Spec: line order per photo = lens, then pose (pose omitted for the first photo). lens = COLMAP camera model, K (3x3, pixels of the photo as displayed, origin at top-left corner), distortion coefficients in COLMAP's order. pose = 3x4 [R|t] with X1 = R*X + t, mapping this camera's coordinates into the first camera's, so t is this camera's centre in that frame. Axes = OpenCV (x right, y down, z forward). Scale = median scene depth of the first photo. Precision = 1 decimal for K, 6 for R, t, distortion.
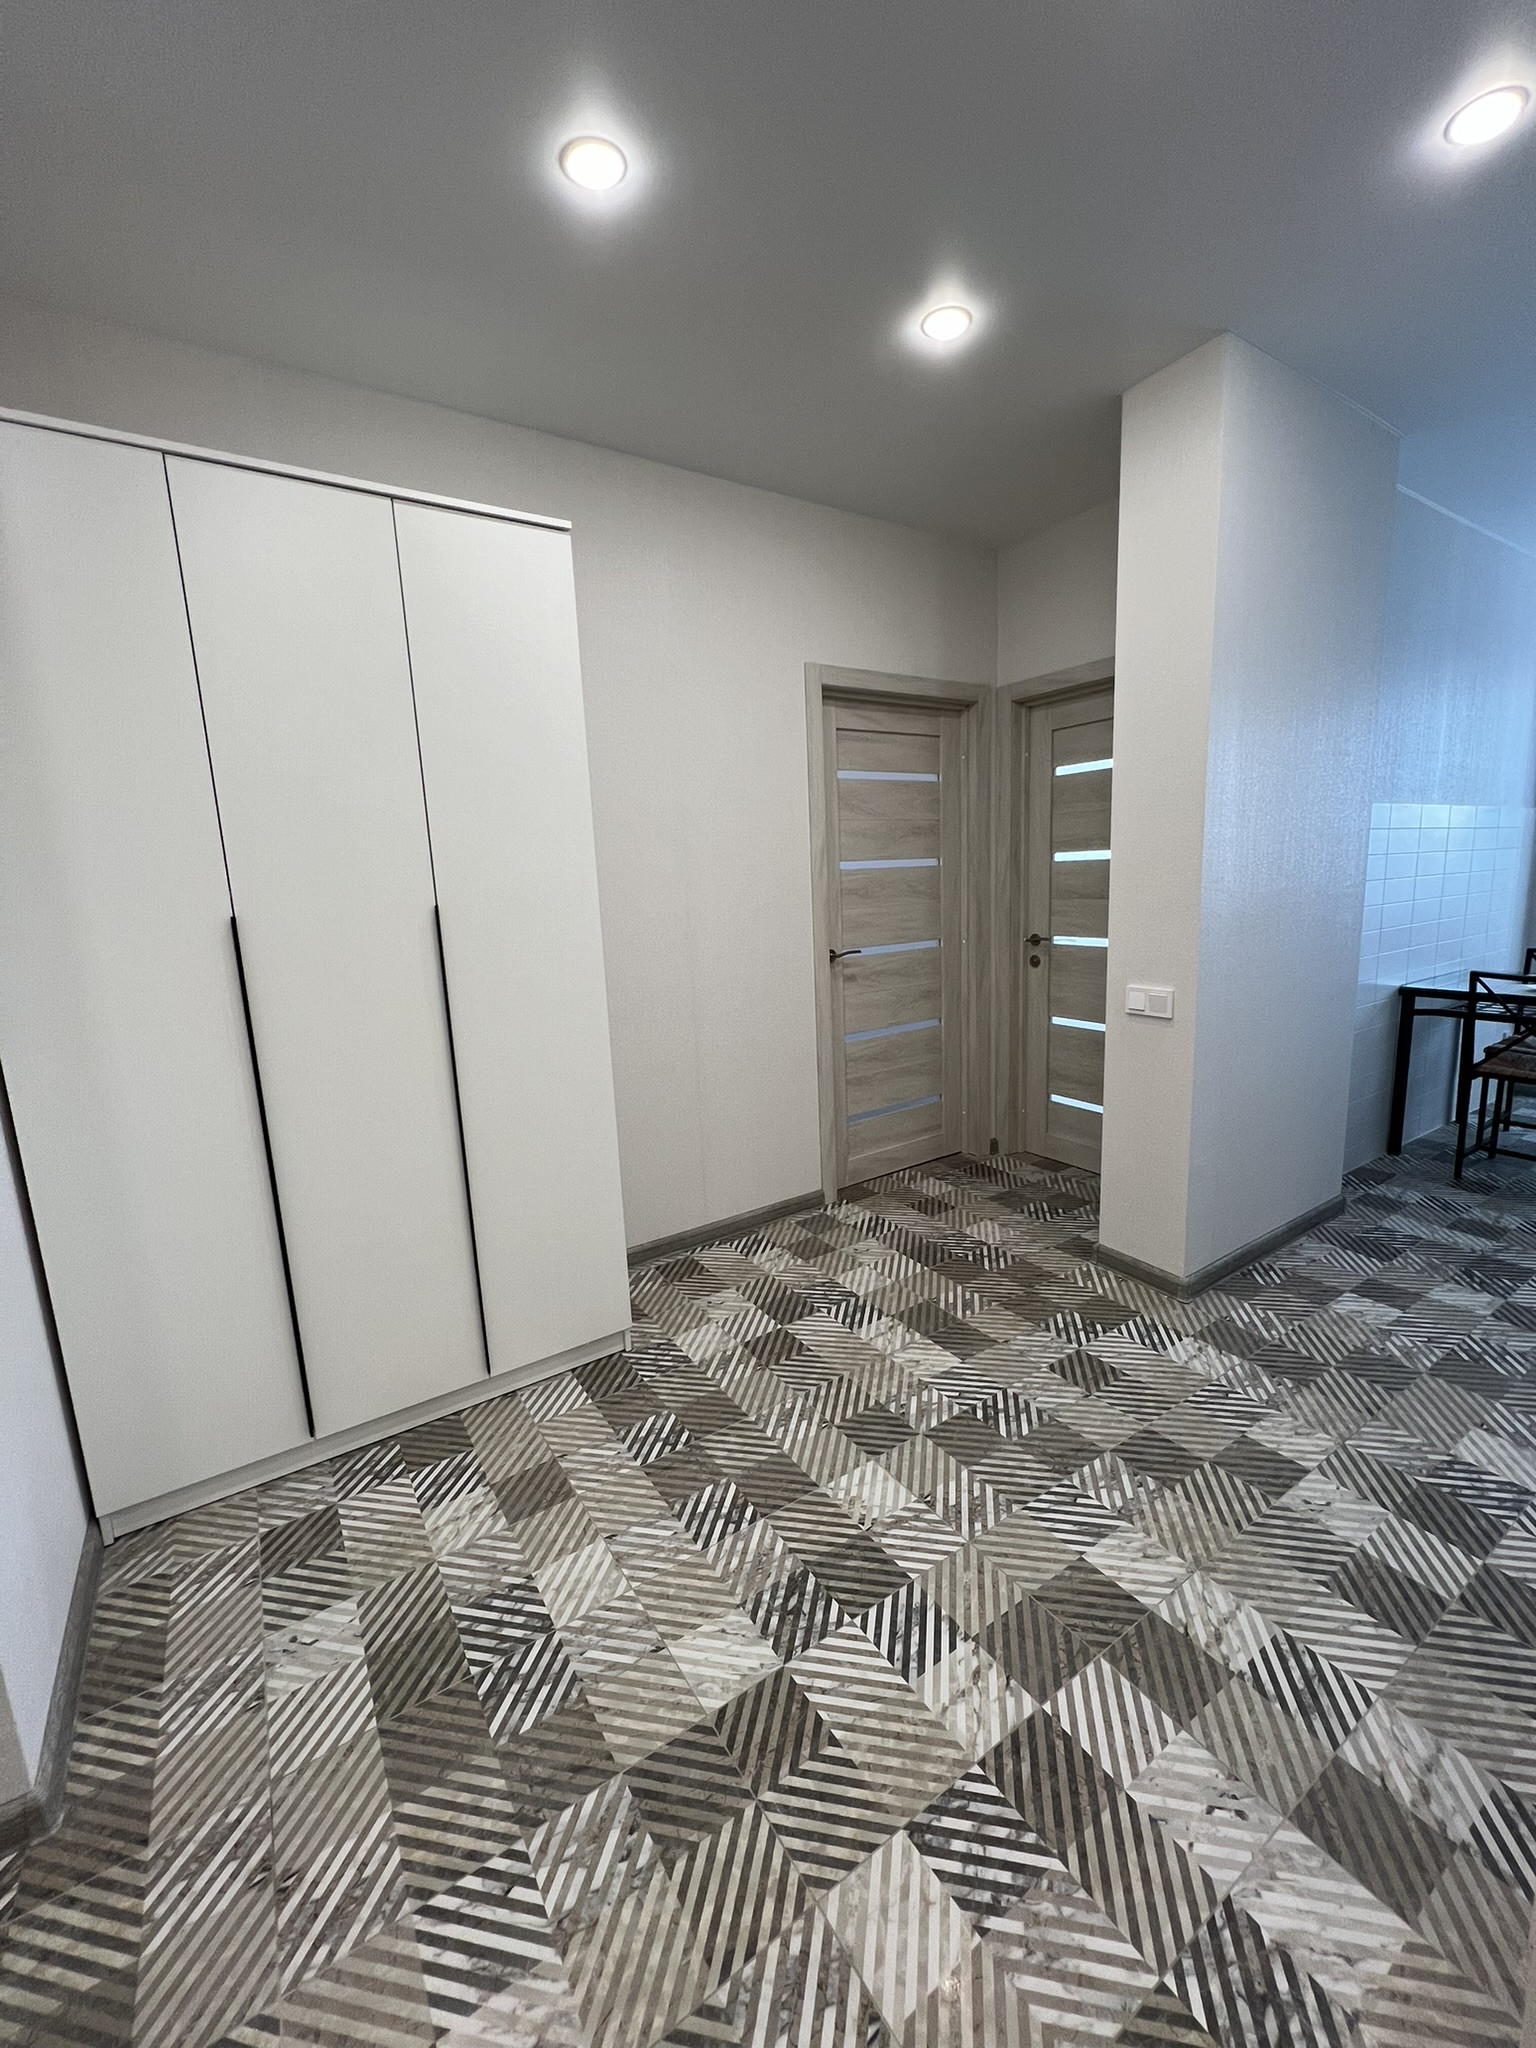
lens RADIAL K [[827.3, 0, 774.2], [0, 827.3, 1023.3], [0, 0, 1]] dist [0.006468, -0.000208]
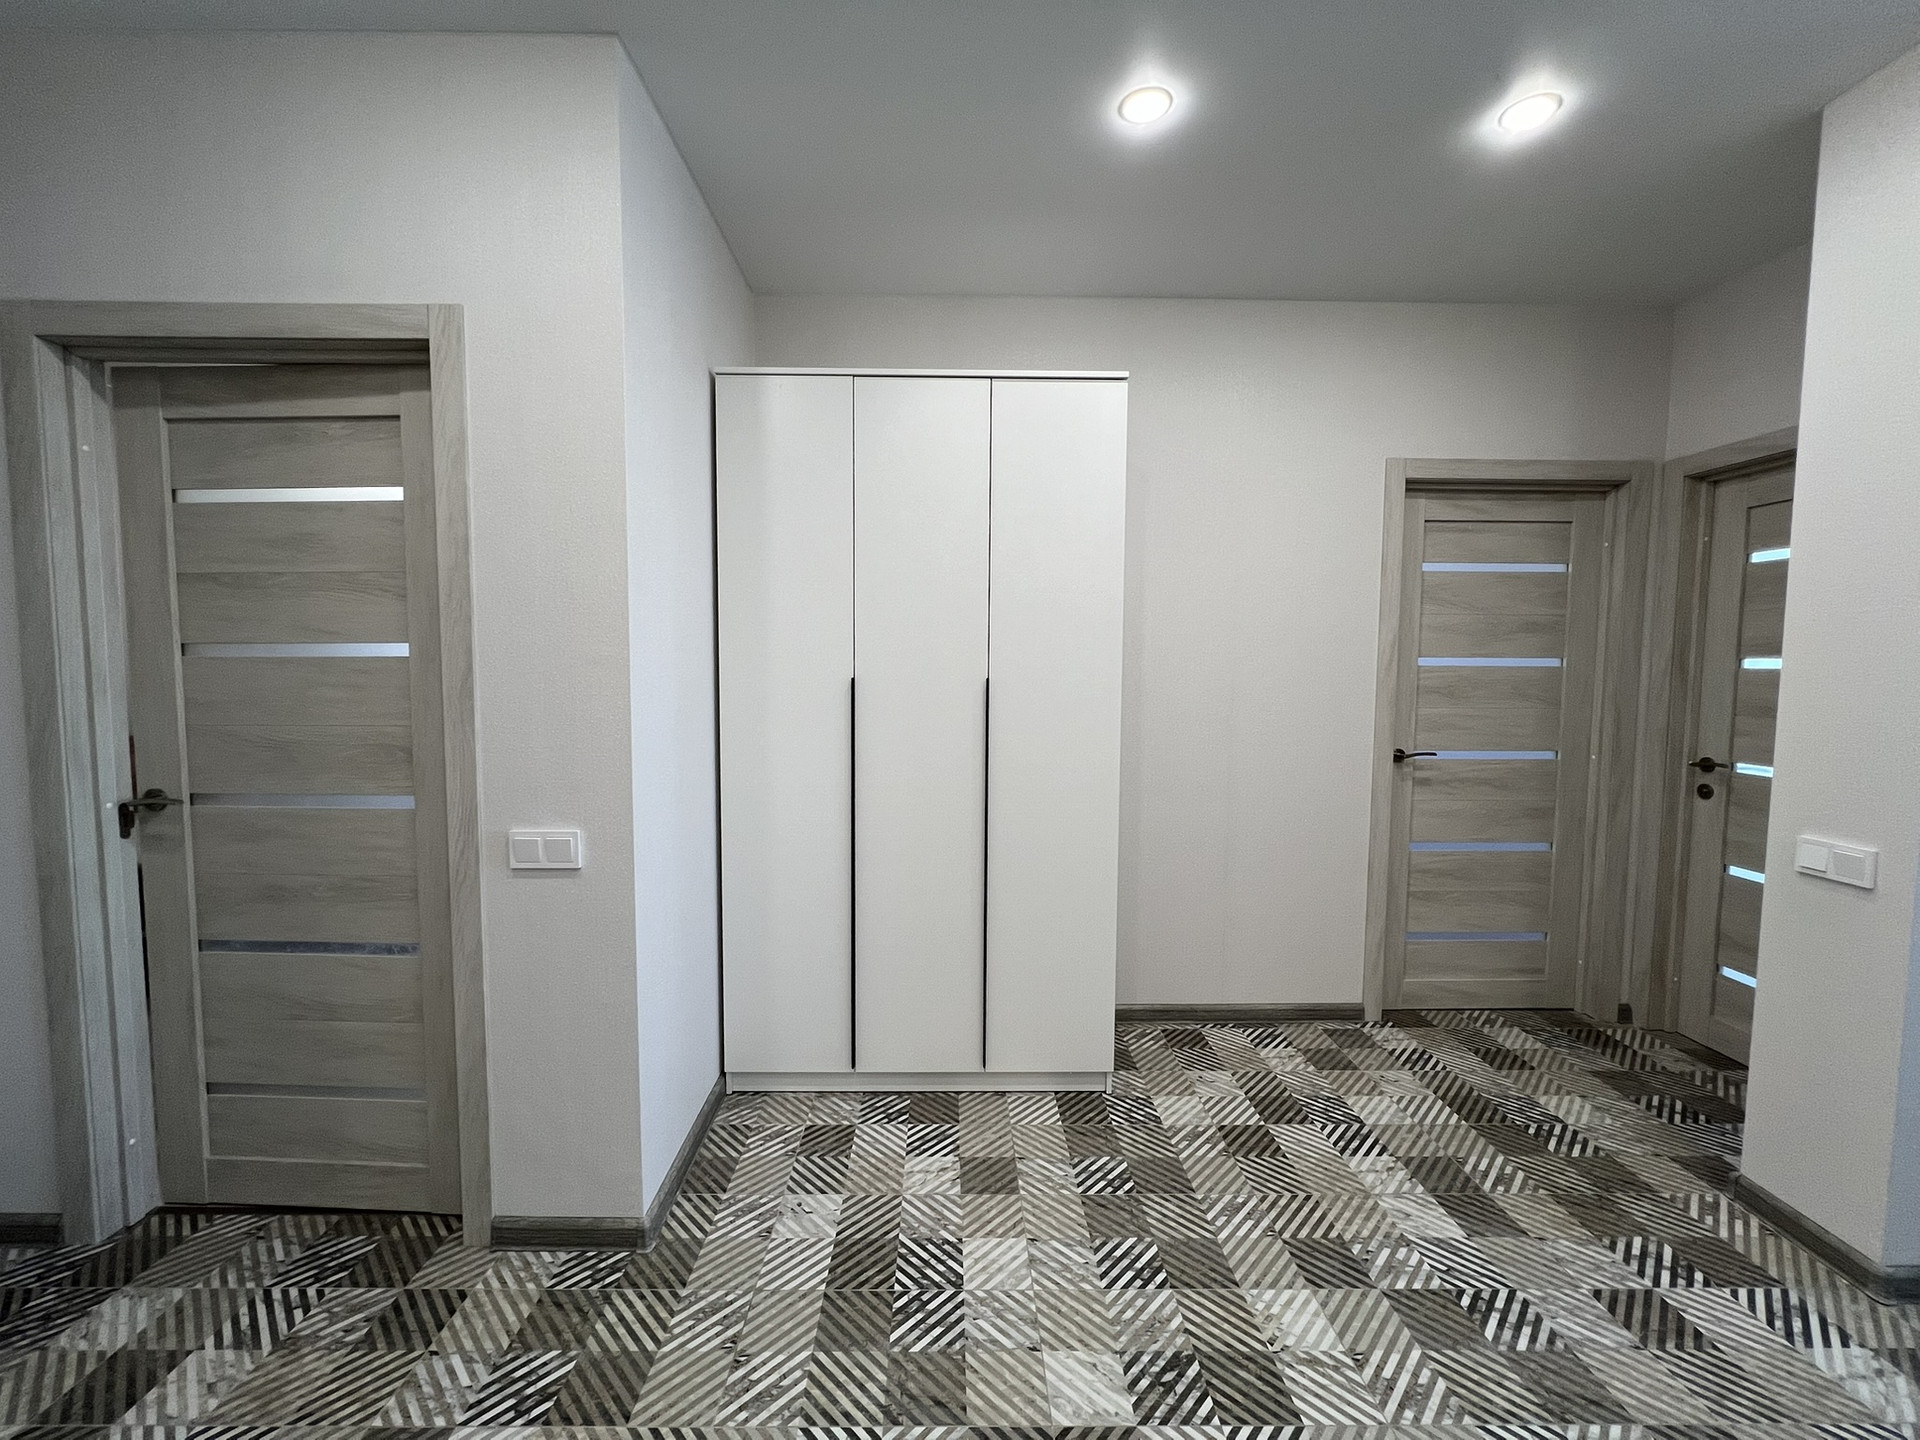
lens RADIAL K [[775.6, 0, 955.9], [0, 775.6, 722.3], [0, 0, 1]] dist [0.006468, -0.000208]
pose [[0.843049, 0.089017, -0.530419, 0.173447], [-0.136714, 0.989283, -0.051268, -0.007070], [0.520170, 0.115737, 0.846184, -0.025281]]
